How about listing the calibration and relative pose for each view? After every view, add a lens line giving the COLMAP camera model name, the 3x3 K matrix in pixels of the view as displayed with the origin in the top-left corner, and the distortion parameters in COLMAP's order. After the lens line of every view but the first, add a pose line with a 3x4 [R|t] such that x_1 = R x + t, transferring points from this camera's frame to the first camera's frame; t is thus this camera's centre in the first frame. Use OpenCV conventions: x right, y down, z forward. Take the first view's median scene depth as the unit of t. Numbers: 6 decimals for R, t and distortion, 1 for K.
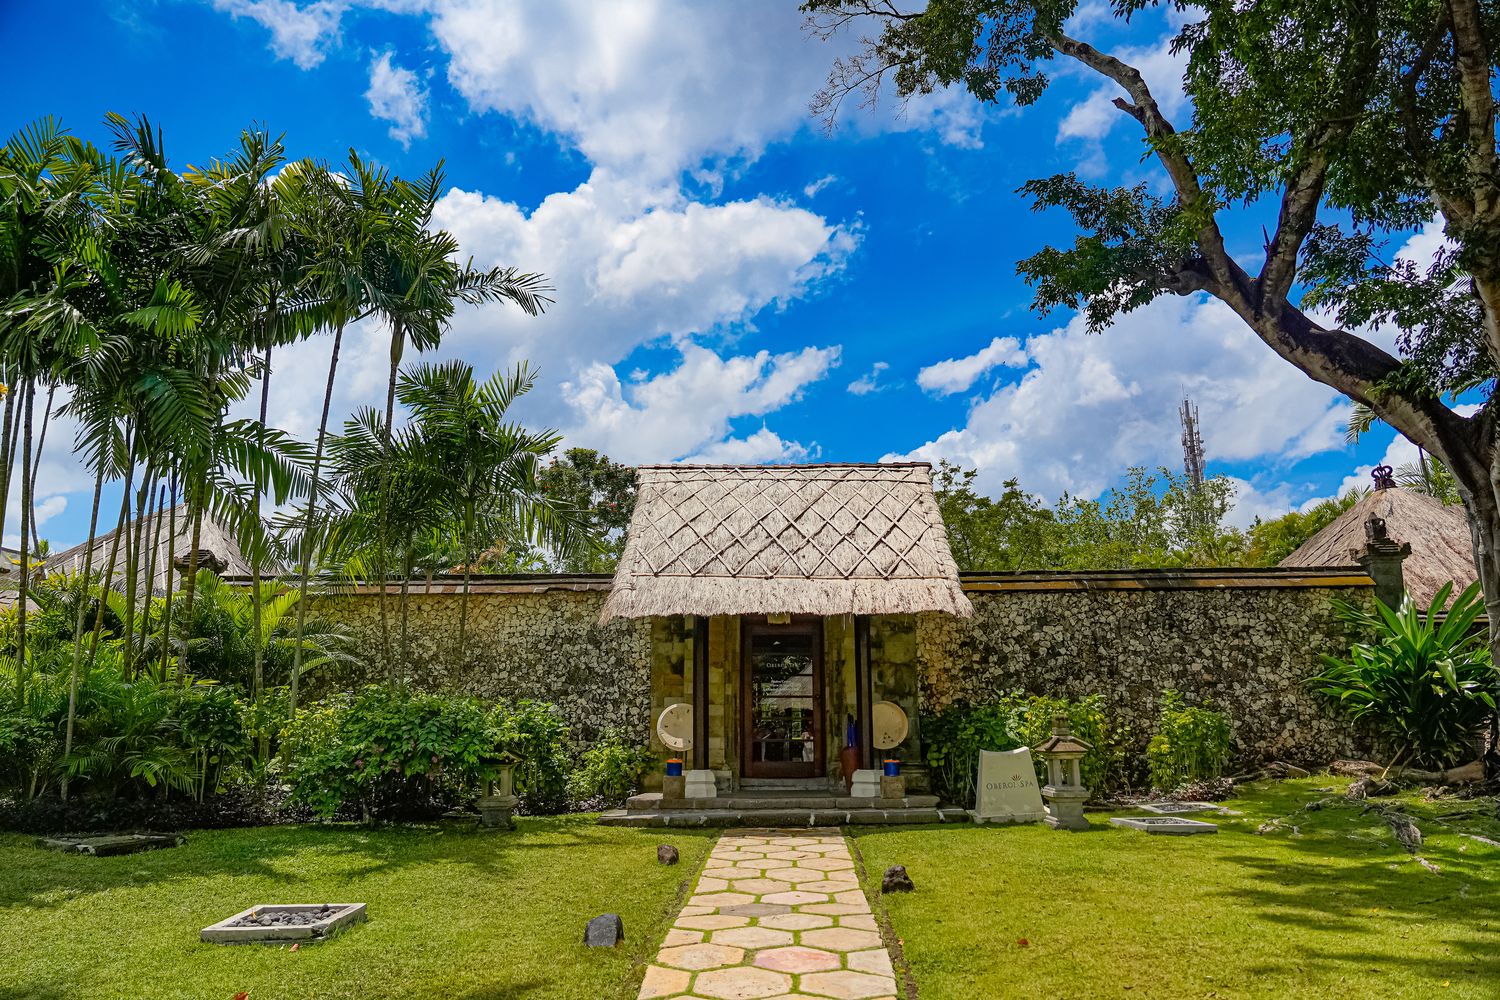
lens RADIAL K [[982.3, 0, 750.1], [0, 982.3, 494.5], [0, 0, 1]] dist [-0.020864, 0.002875]
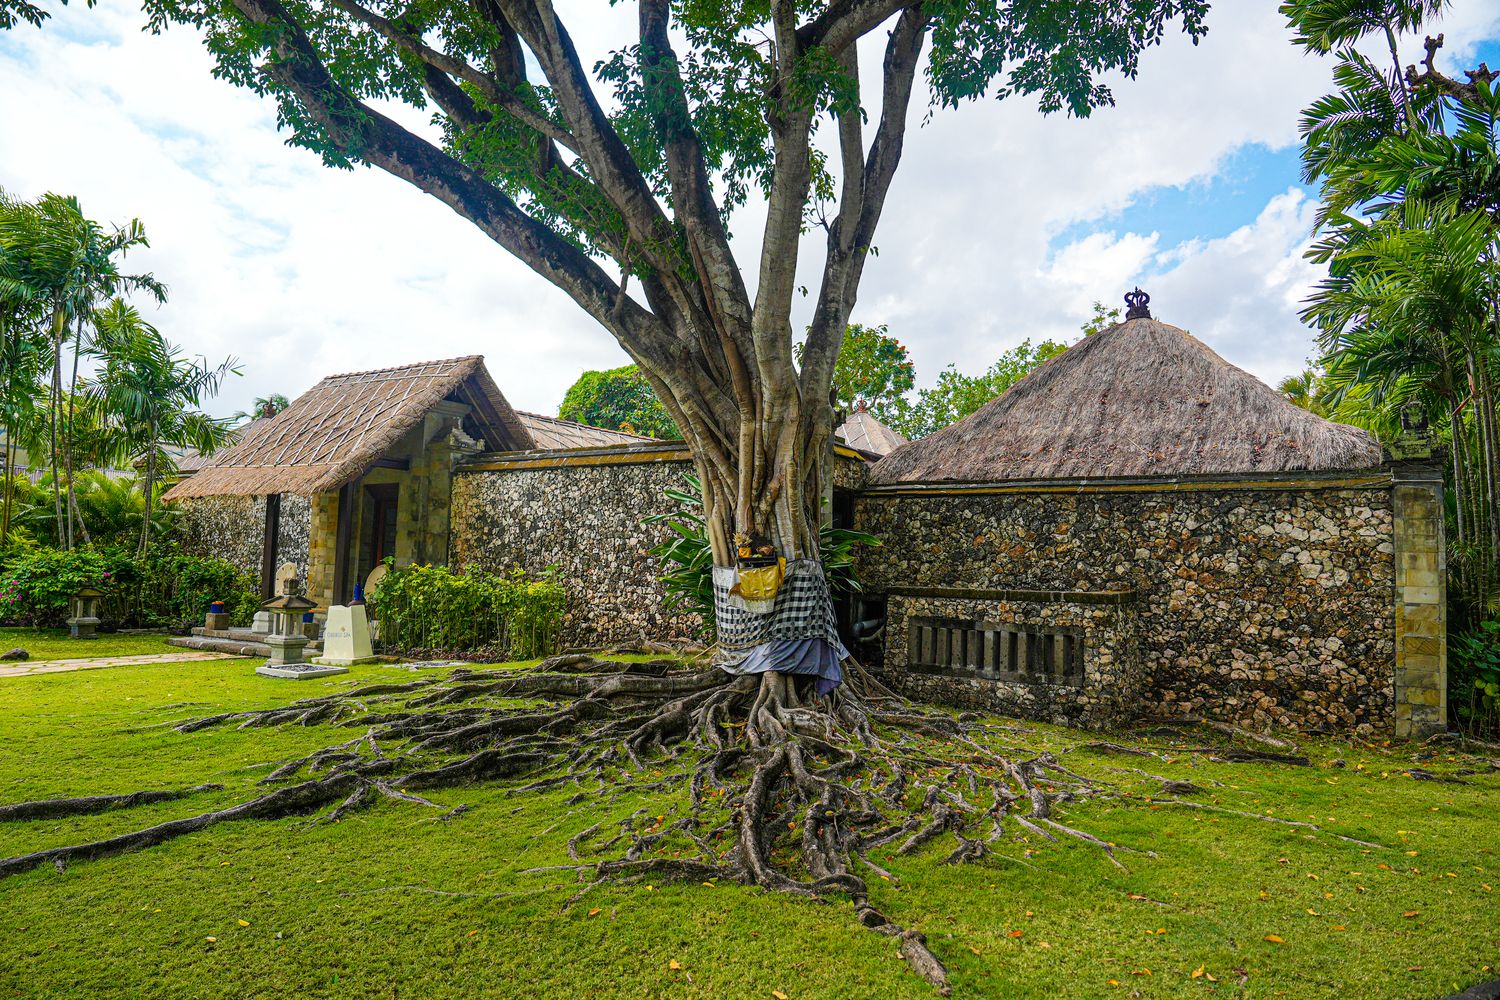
lens RADIAL K [[982.3, 0, 750.0], [0, 982.3, 506.1], [0, 0, 1]] dist [-0.020864, 0.002875]
pose [[0.858124, -0.003997, -0.513426, 1.064188], [0.078326, 0.989285, 0.123210, 0.025942], [0.507432, -0.145944, 0.849242, 0.209826]]
